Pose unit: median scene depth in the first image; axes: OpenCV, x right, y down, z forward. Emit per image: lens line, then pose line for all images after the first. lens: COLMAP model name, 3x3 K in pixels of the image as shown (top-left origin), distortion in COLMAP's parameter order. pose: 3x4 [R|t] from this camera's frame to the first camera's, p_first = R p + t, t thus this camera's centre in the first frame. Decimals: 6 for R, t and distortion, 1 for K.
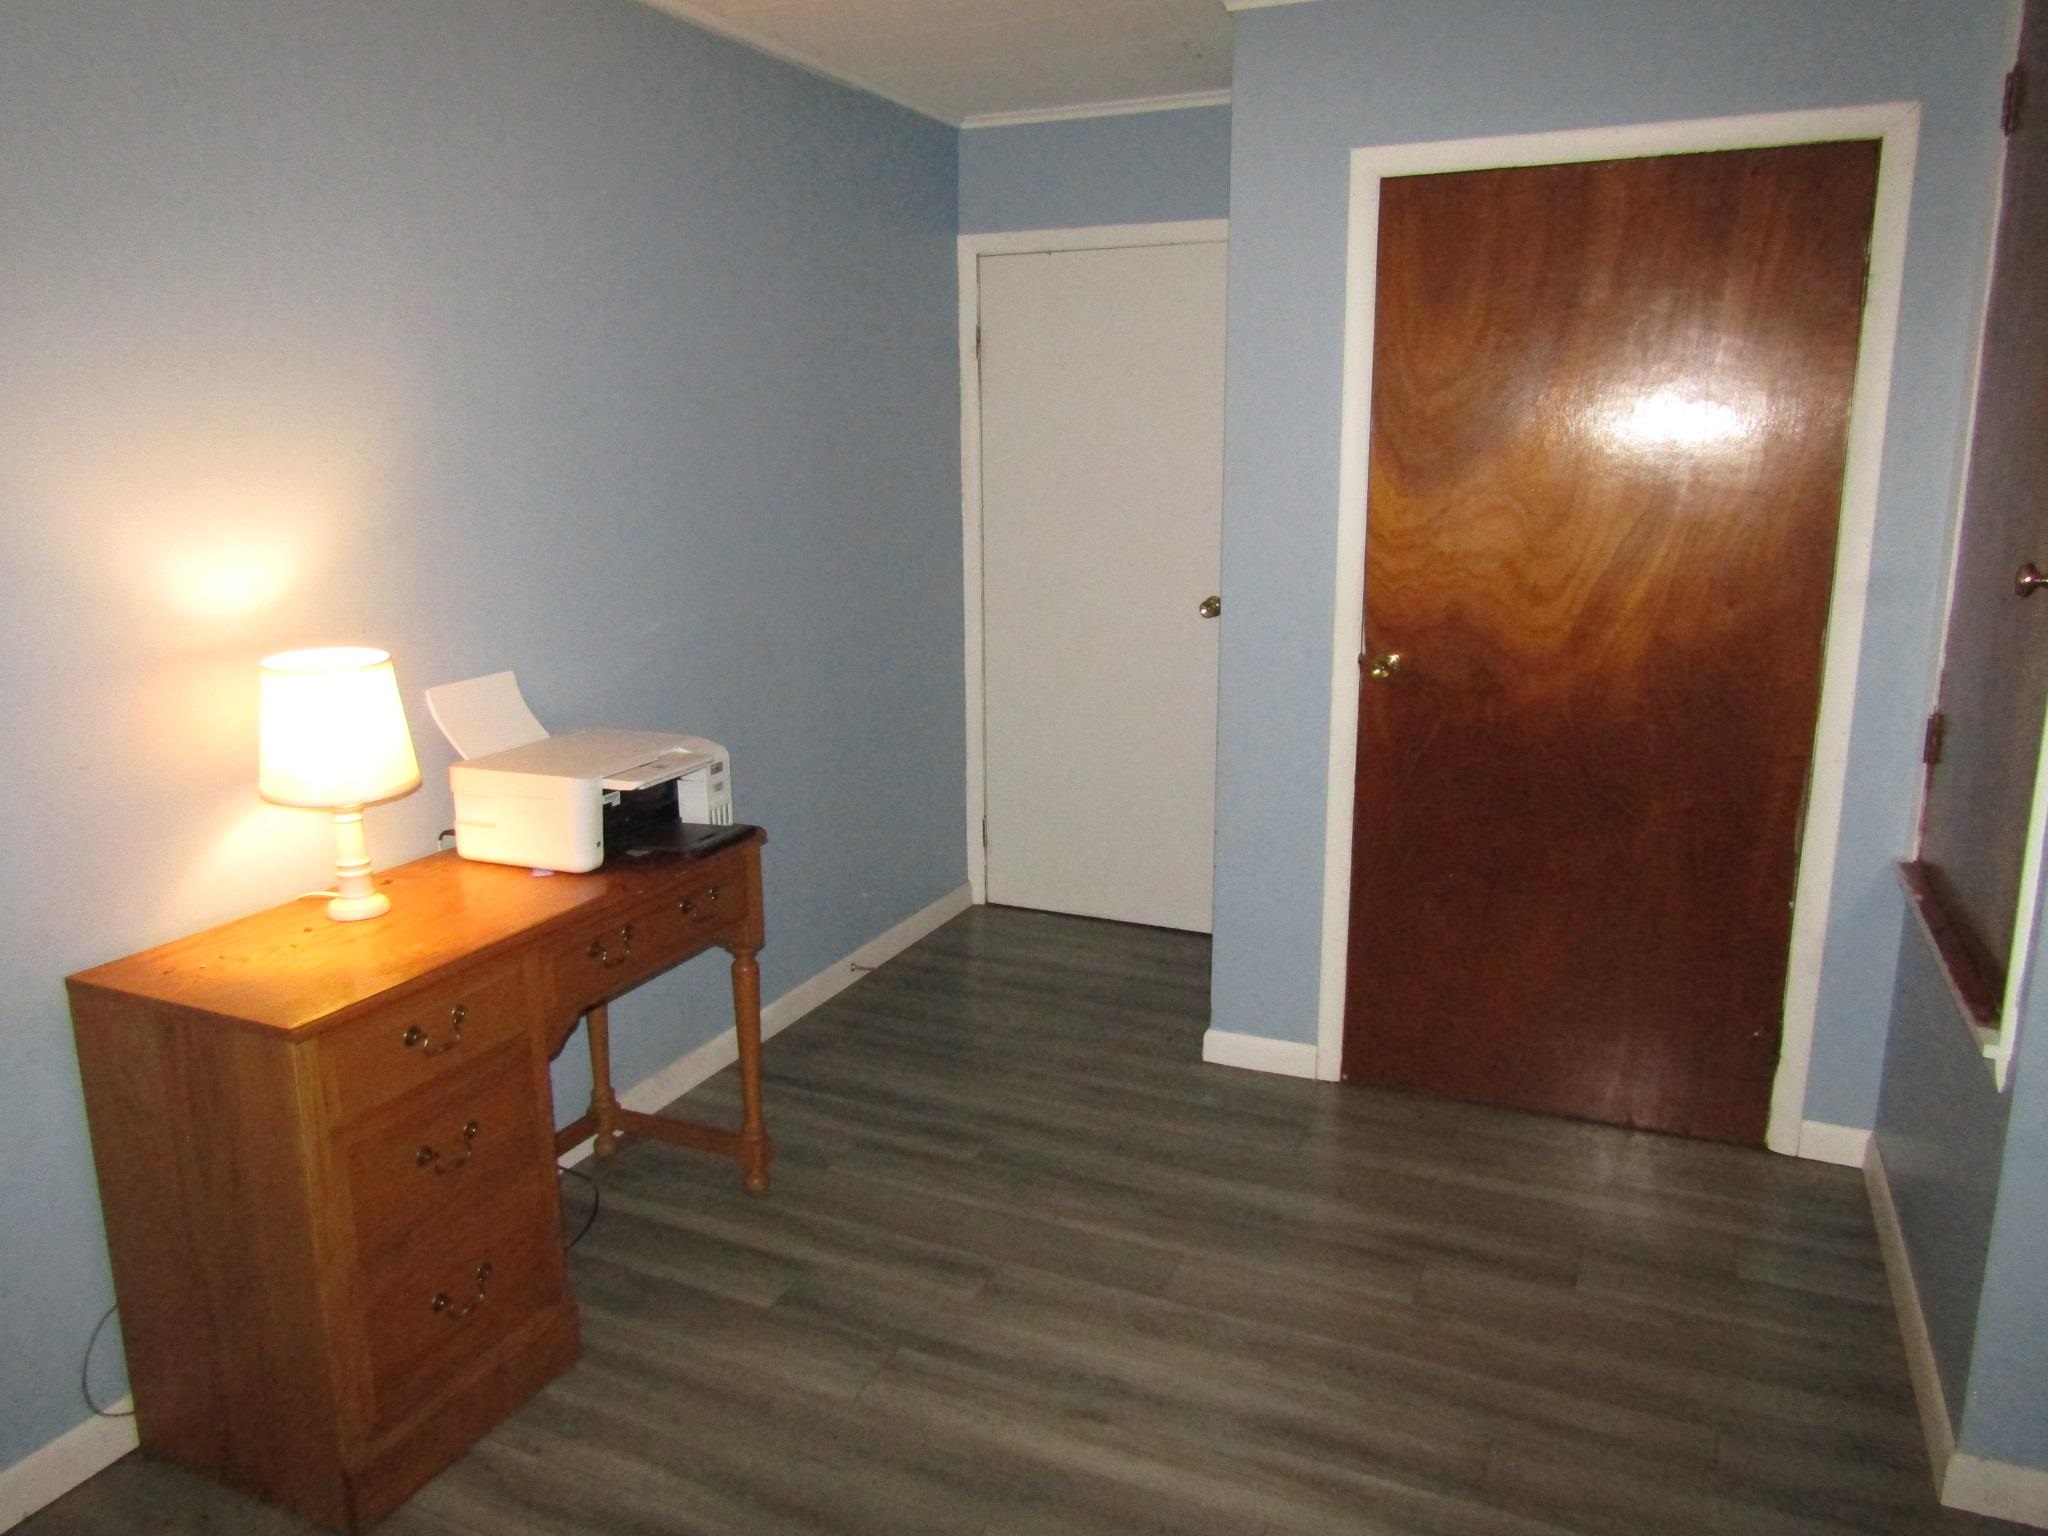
lens RADIAL K [[1442.3, 0, 1024.4], [0, 1442.3, 769.9], [0, 0, 1]] dist [-0.005706, -0.010513]
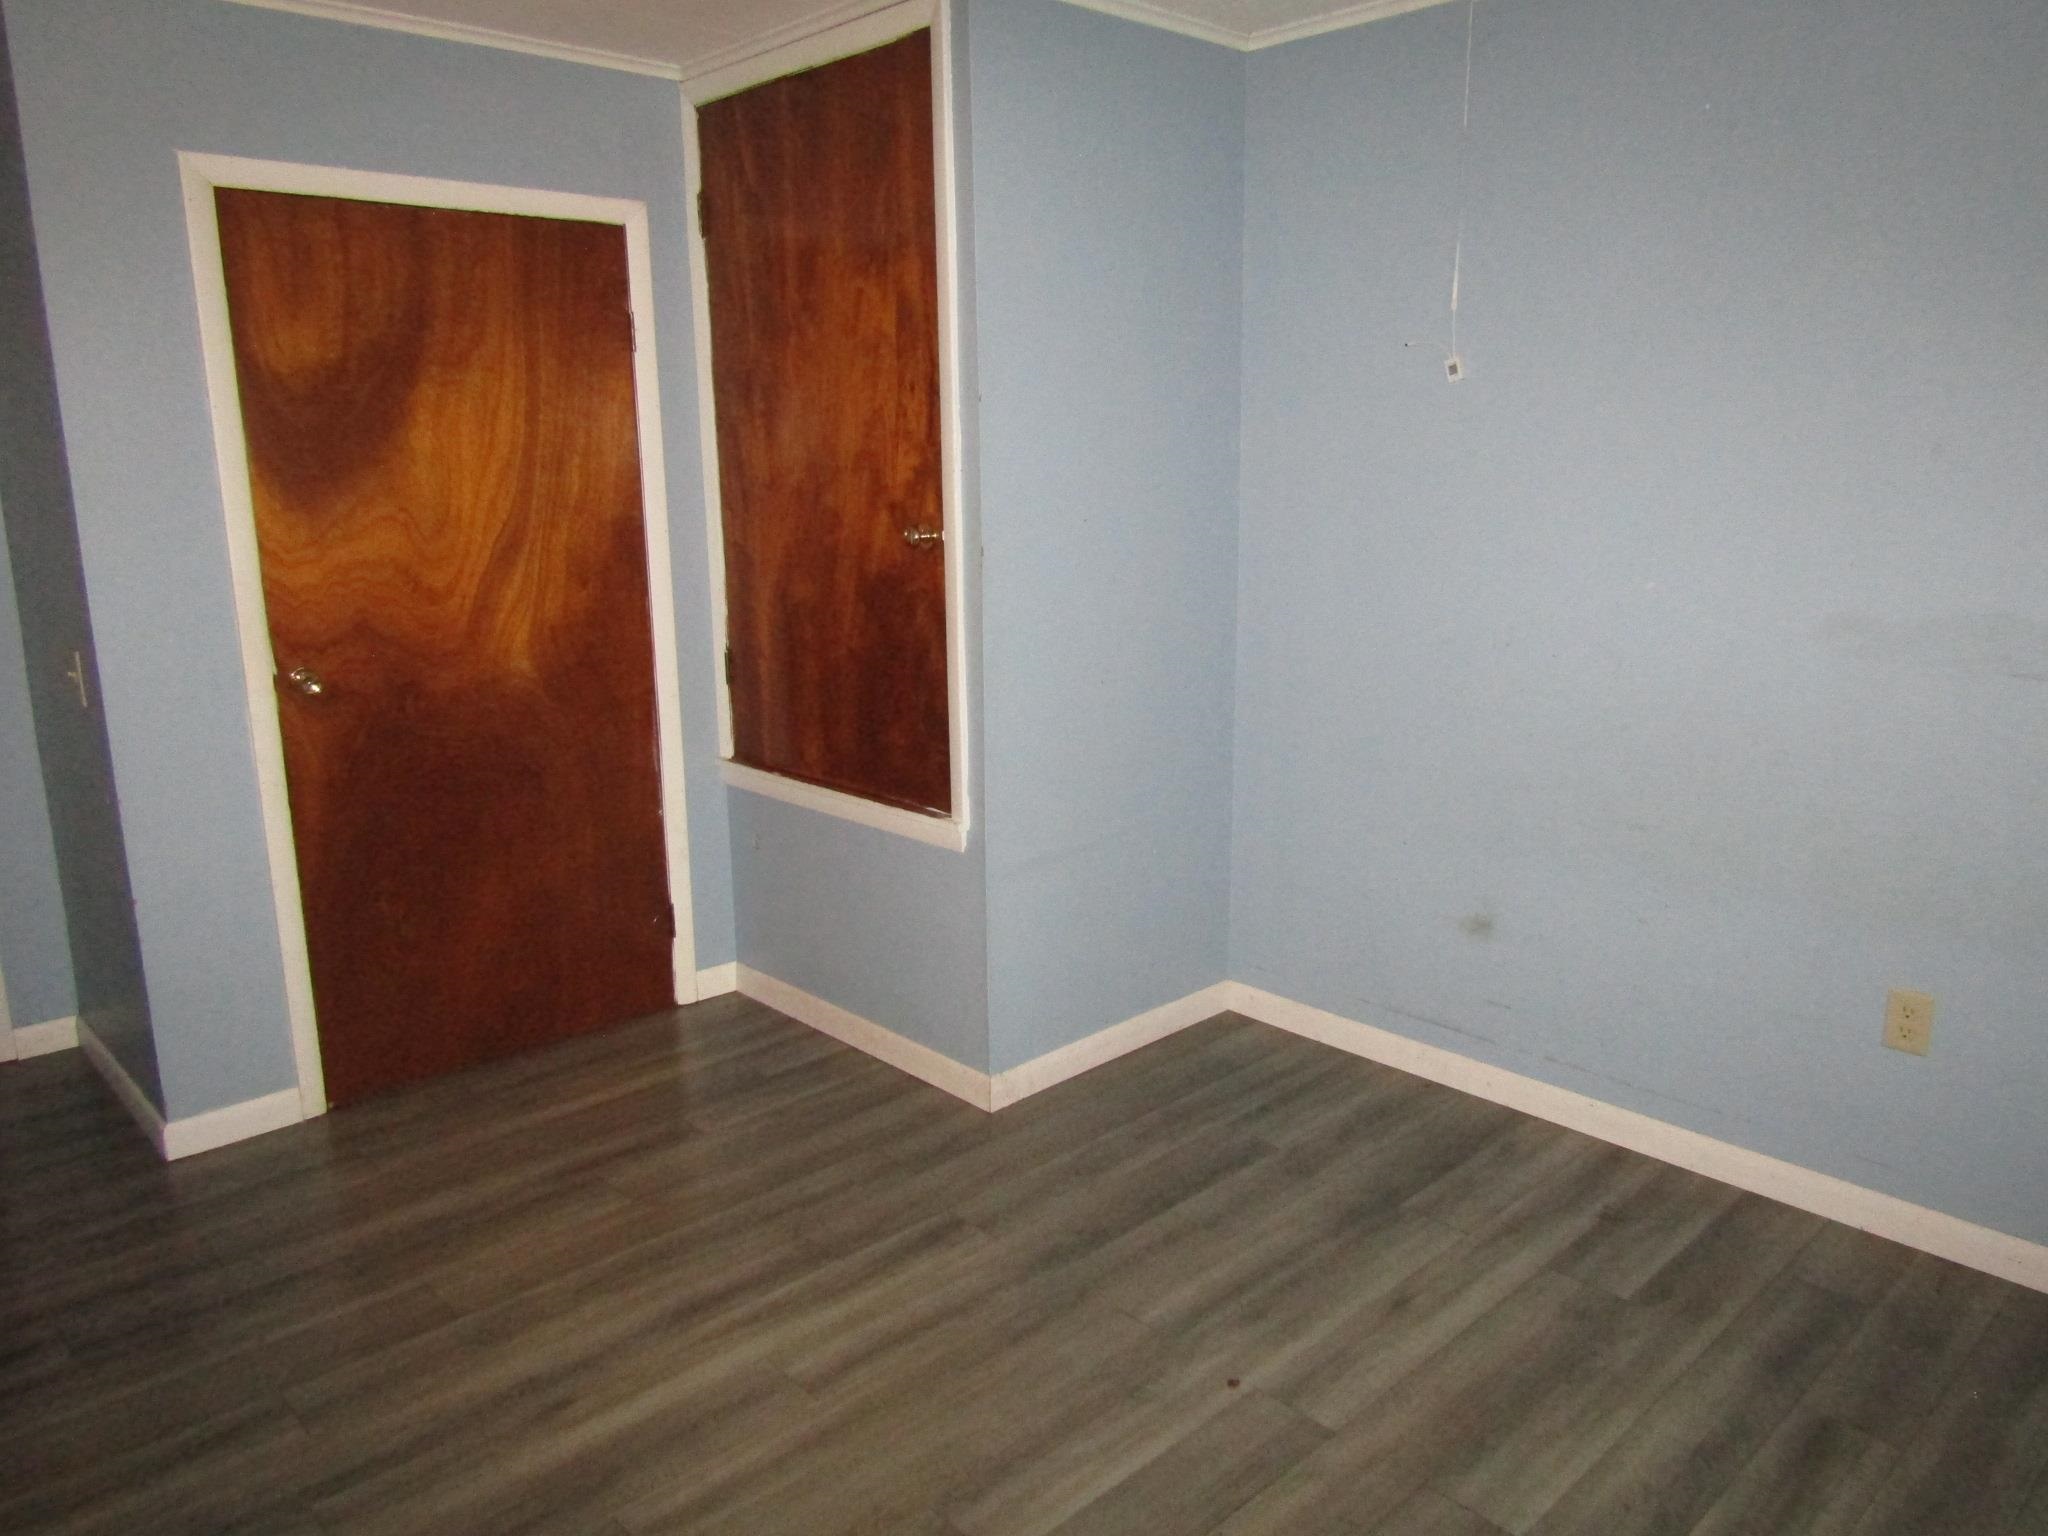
lens RADIAL K [[1442.3, 0, 1020.3], [0, 1442.3, 771.0], [0, 0, 1]] dist [-0.005706, -0.010513]
pose [[0.391368, -0.198158, 0.898646, -0.484473], [0.205169, 0.970749, 0.124704, -0.037313], [-0.897071, 0.135569, 0.420576, 0.158527]]
